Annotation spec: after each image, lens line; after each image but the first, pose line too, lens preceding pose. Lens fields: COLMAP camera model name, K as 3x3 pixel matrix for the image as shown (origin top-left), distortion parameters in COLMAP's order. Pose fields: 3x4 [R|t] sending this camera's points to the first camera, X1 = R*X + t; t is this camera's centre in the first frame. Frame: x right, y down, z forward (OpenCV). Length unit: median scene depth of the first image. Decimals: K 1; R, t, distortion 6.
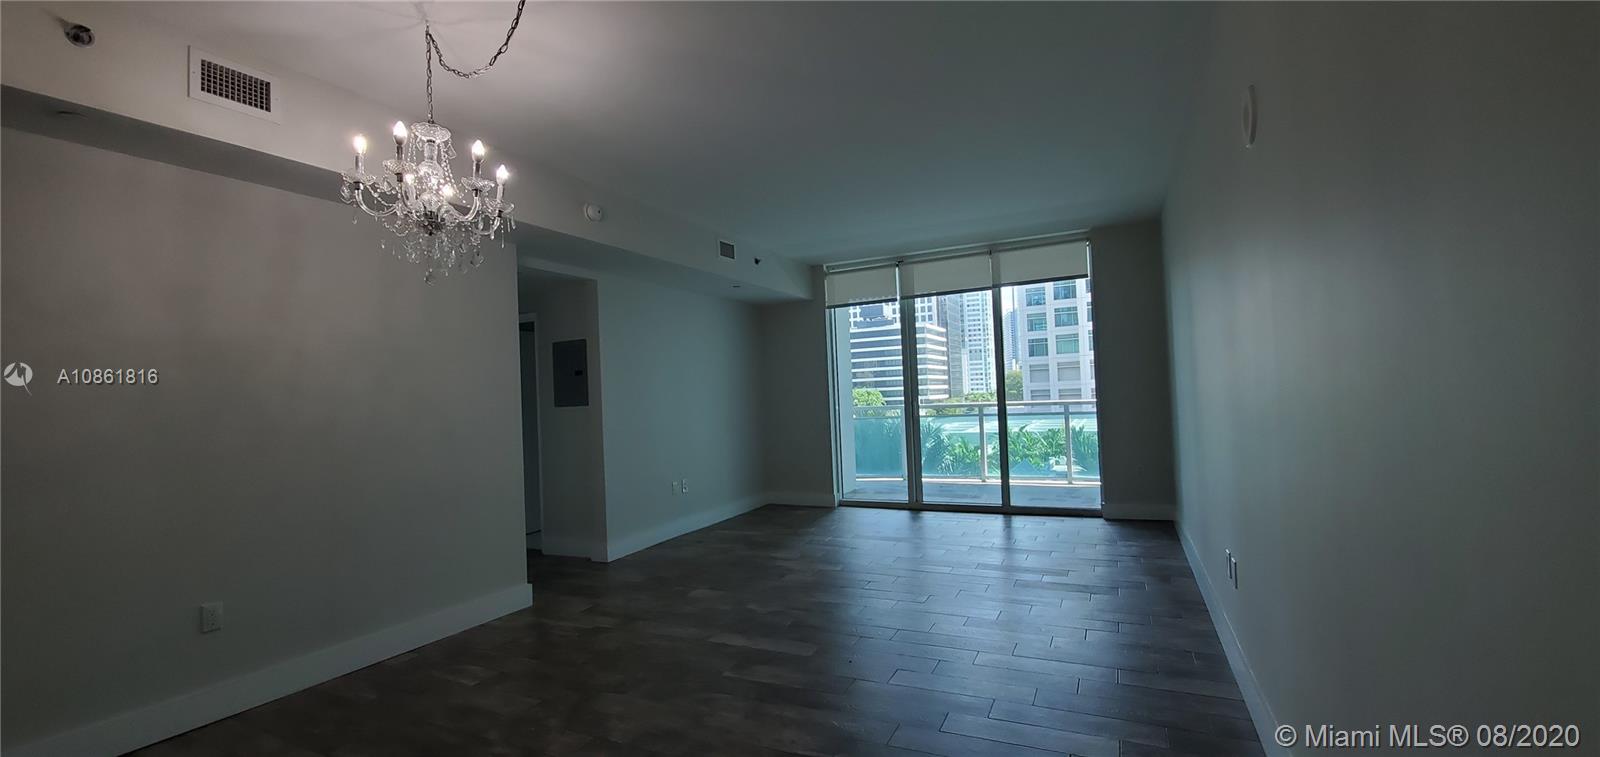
lens RADIAL K [[633.9, 0, 820.1], [0, 633.9, 383.0], [0, 0, 1]] dist [0.019017, -0.017876]
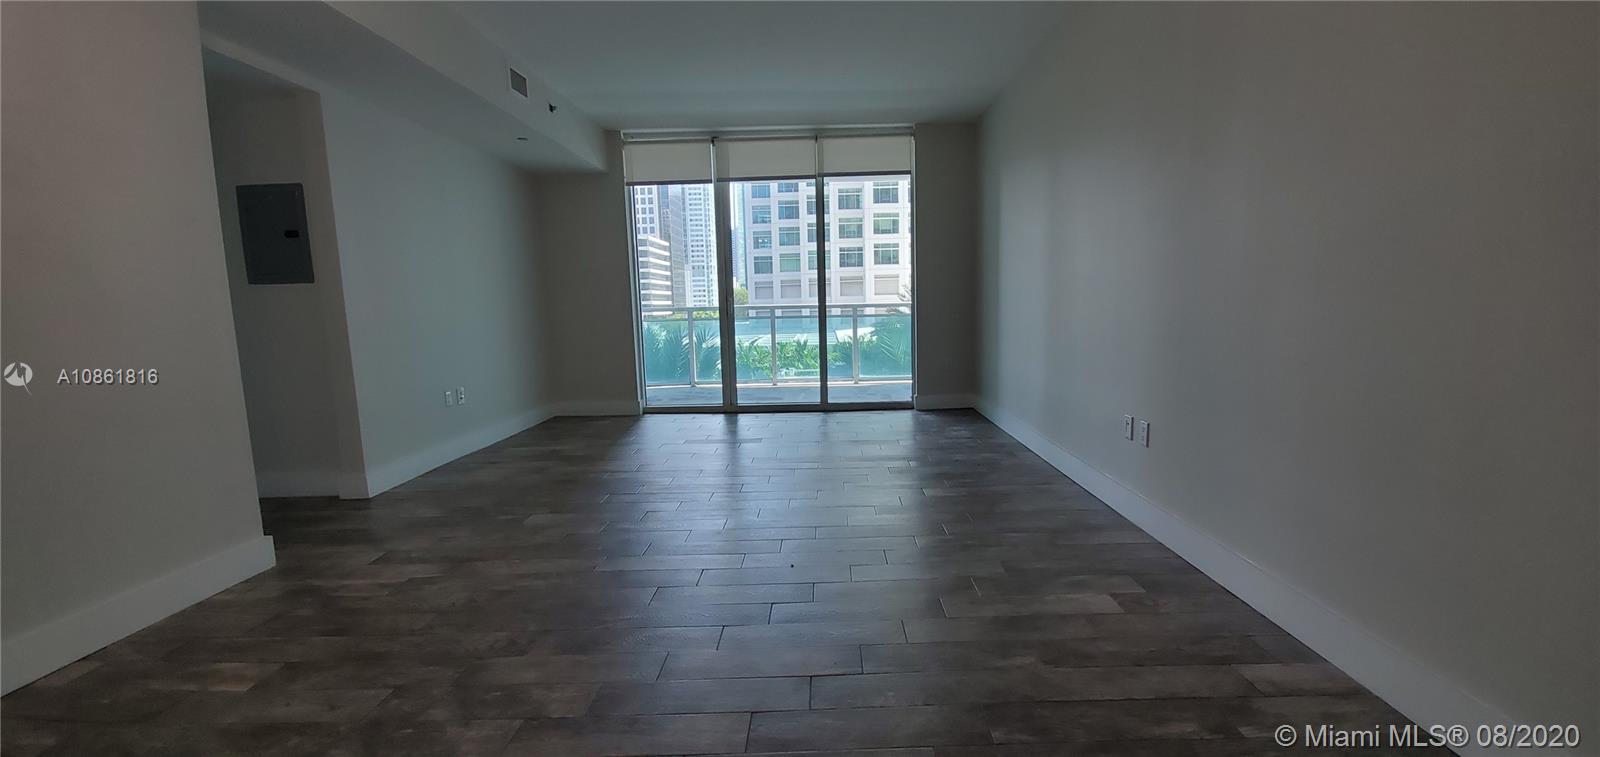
lens RADIAL K [[633.9, 0, 820.1], [0, 633.9, 383.0], [0, 0, 1]] dist [0.019017, -0.017876]
pose [[0.908167, -0.032057, 0.417380, -0.119278], [-0.022420, 0.991907, 0.124968, 0.033777], [-0.418008, -0.122849, 0.900098, 0.098817]]
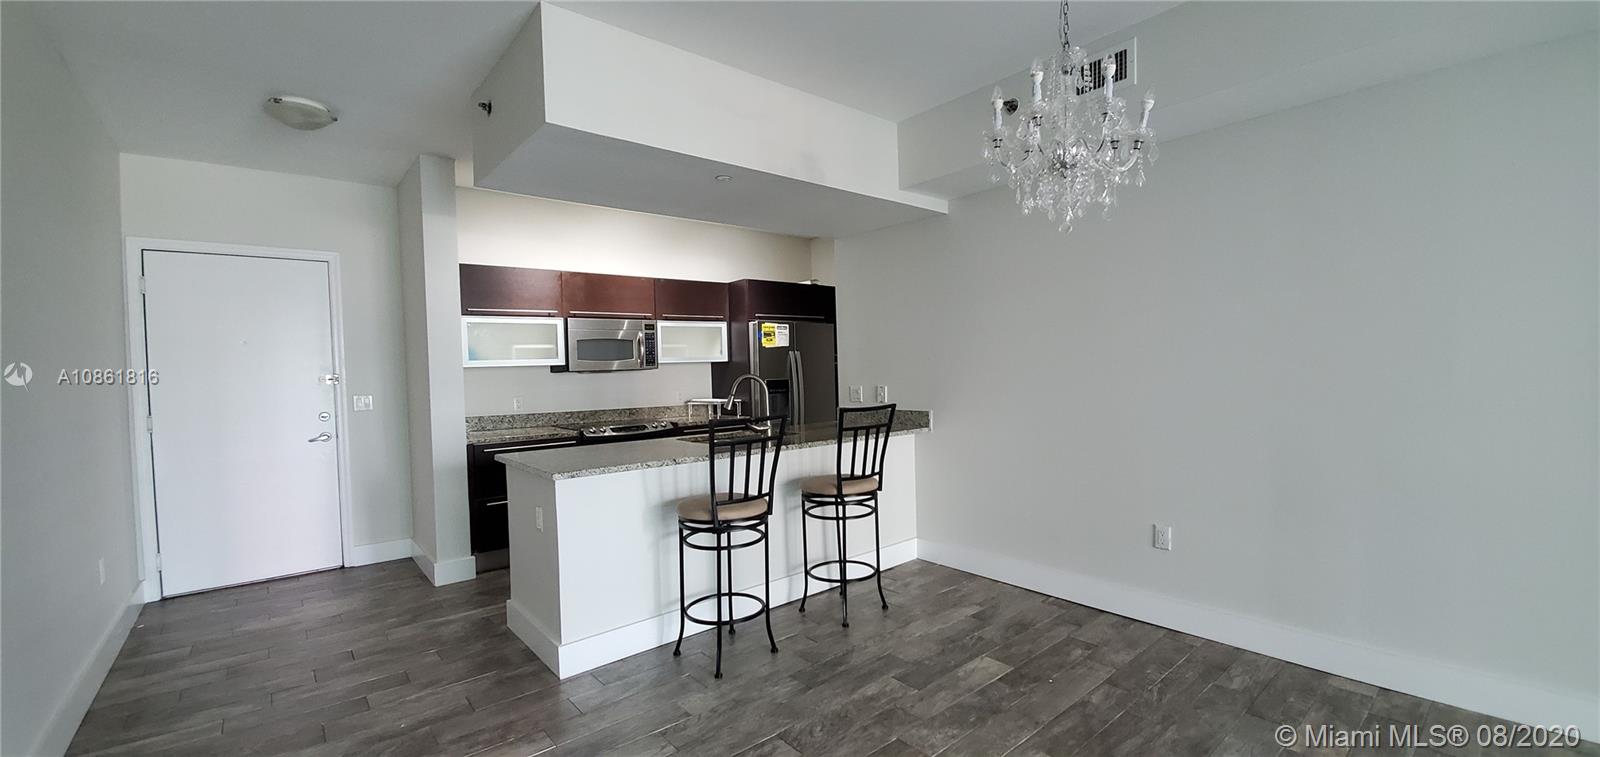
lens RADIAL K [[633.9, 0, 820.1], [0, 633.9, 383.0], [0, 0, 1]] dist [0.019017, -0.017876]
pose [[-0.405412, 0.075112, -0.911043, 0.126540], [0.063246, 0.996535, 0.054016, -0.004946], [0.911944, -0.035721, -0.408758, 0.352531]]
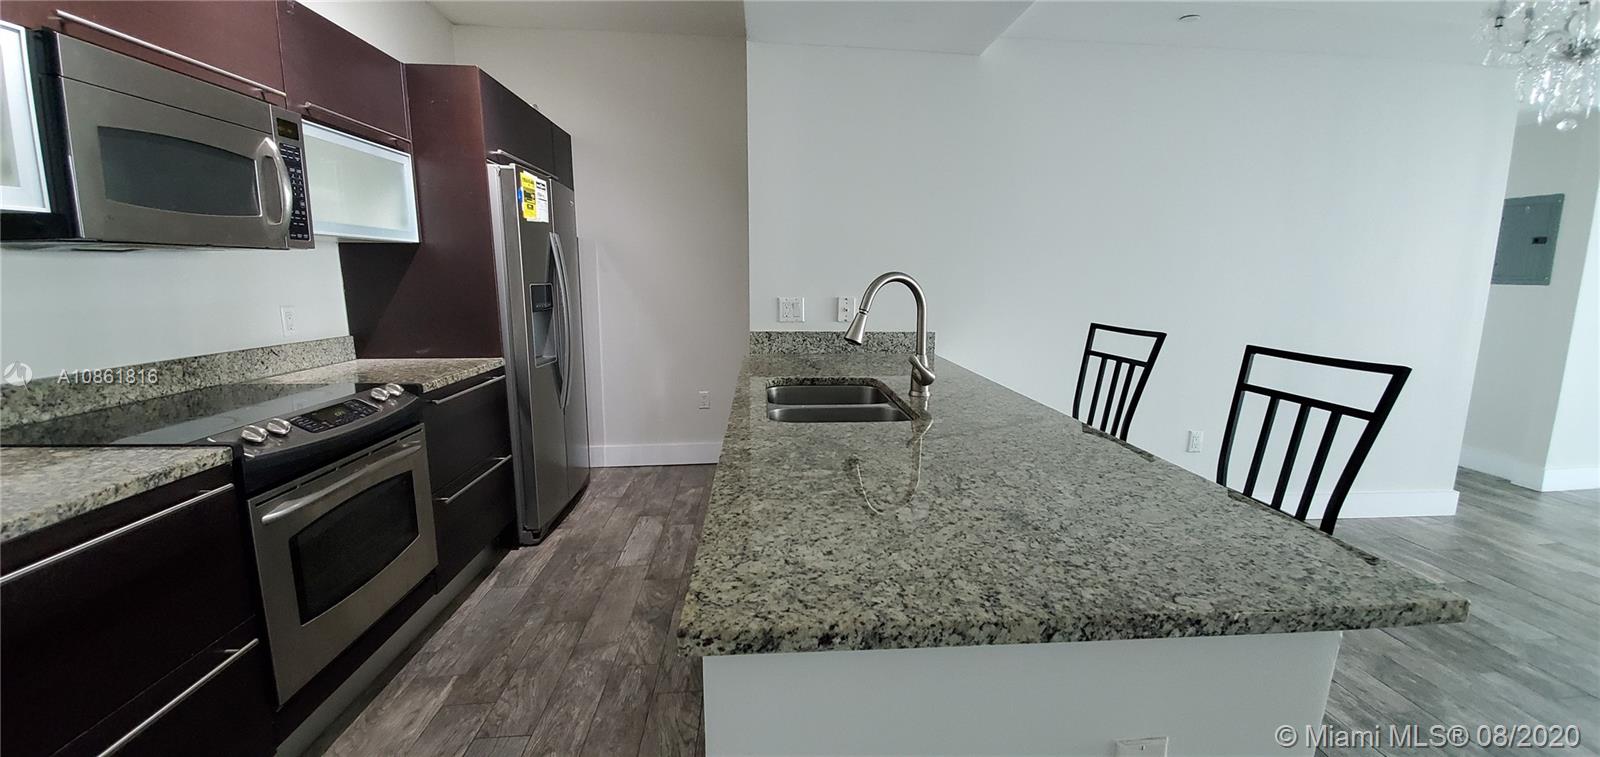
lens RADIAL K [[633.9, 0, 820.1], [0, 633.9, 383.0], [0, 0, 1]] dist [0.019017, -0.017876]
pose [[0.510307, 0.191749, -0.838343, -0.121226], [-0.015031, 0.976666, 0.214237, 0.000938], [0.859861, -0.096725, 0.501282, -0.093743]]
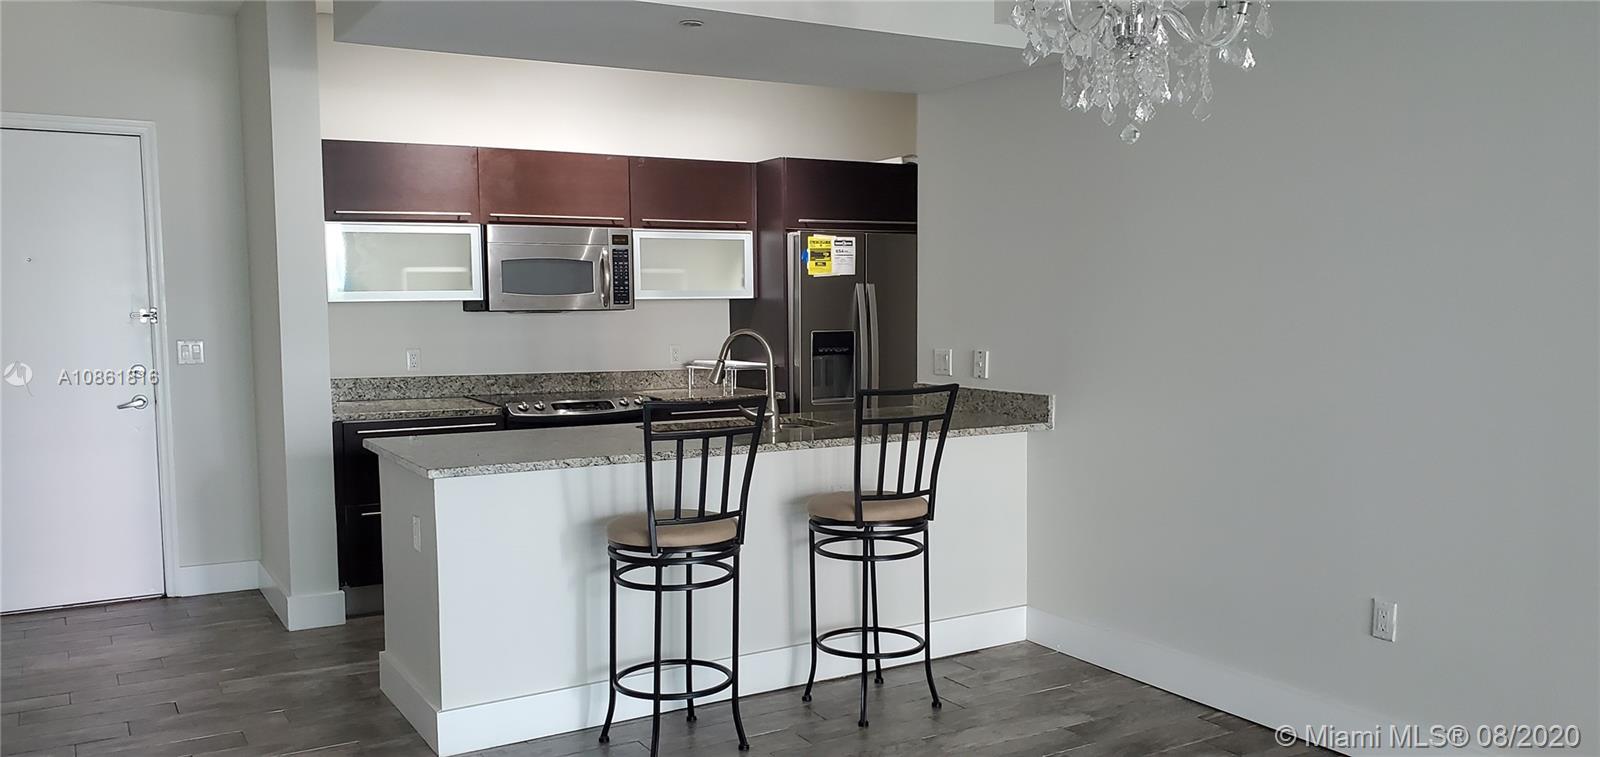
lens RADIAL K [[1236.4, 0, 817.5], [0, 1236.4, 403.3], [0, 0, 1]] dist [0.010196, -0.011051]
pose [[-0.548926, 0.115917, -0.827794, 0.187115], [0.044201, 0.992977, 0.109737, -0.017758], [0.834701, 0.023648, -0.550195, 0.471810]]
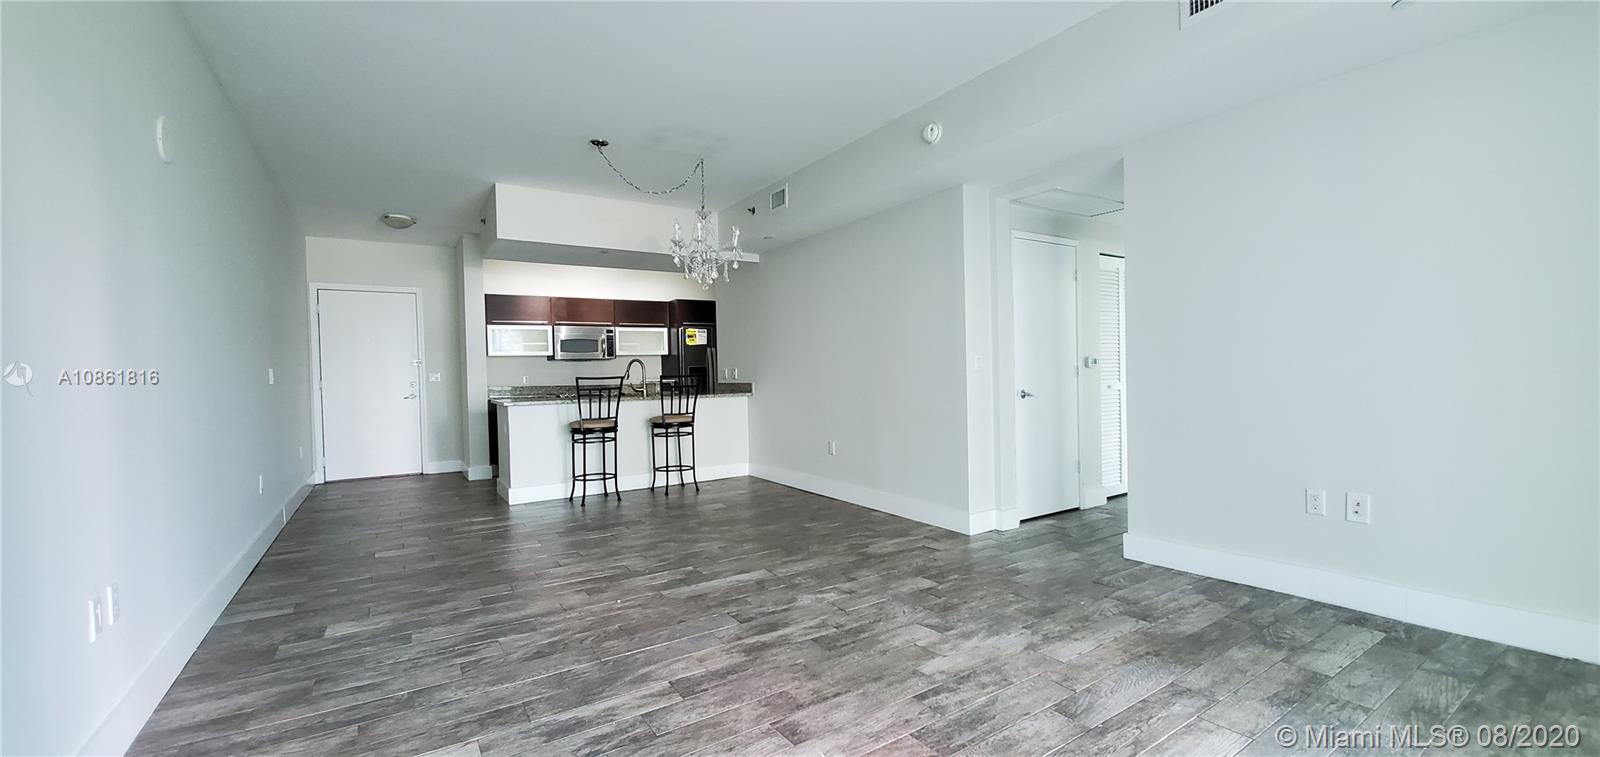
lens RADIAL K [[633.9, 0, 820.1], [0, 633.9, 383.0], [0, 0, 1]] dist [0.019017, -0.017876]
pose [[-0.513287, 0.066741, -0.855618, 0.320508], [0.060531, 0.997304, 0.041481, 0.026360], [0.856079, -0.030500, -0.515944, 0.791147]]
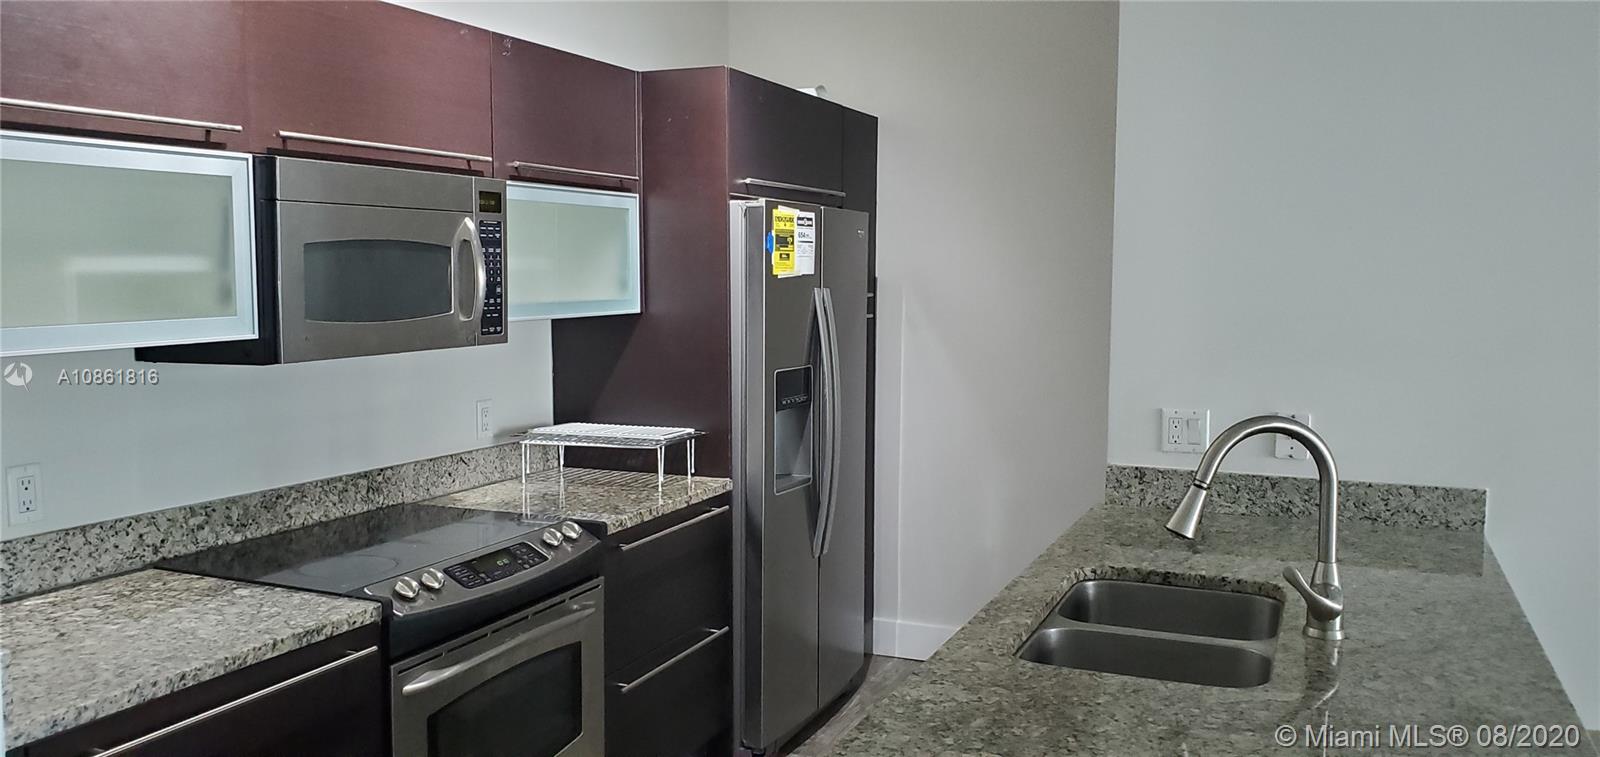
lens RADIAL K [[1241.7, 0, 789.6], [0, 1241.7, 373.9], [0, 0, 1]] dist [0.130776, -0.290999]
pose [[0.032205, 0.129941, -0.990999, -0.041185], [0.012997, 0.991375, 0.130413, -0.039744], [0.999397, -0.017080, 0.030238, -0.052097]]
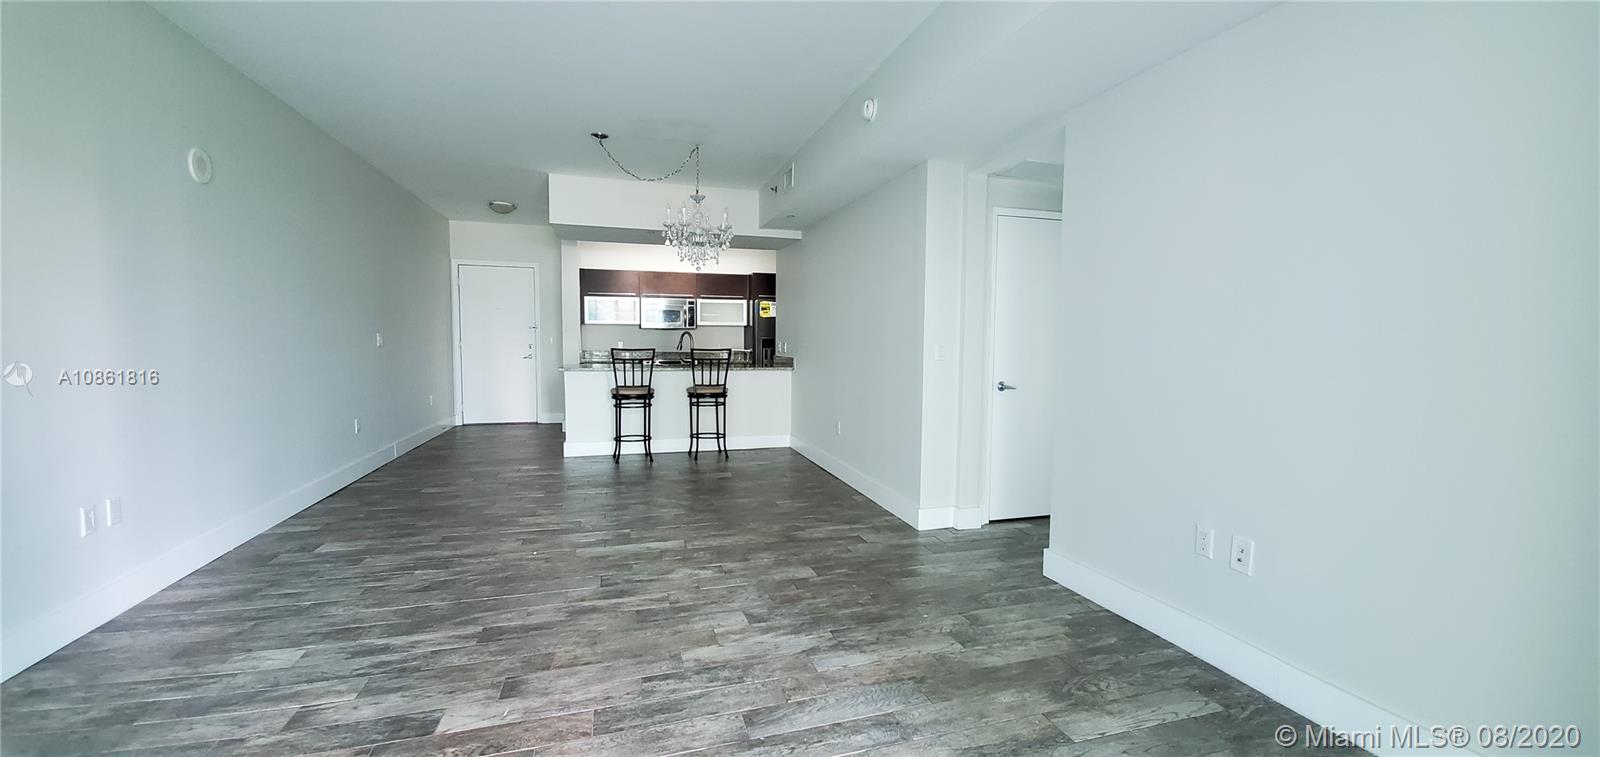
lens RADIAL K [[633.9, 0, 820.1], [0, 633.9, 383.0], [0, 0, 1]] dist [0.019017, -0.017876]
pose [[-0.733550, 0.080744, -0.674822, 0.186842], [0.033070, 0.995982, 0.083224, 0.018269], [0.678830, 0.038733, -0.733273, 0.960694]]
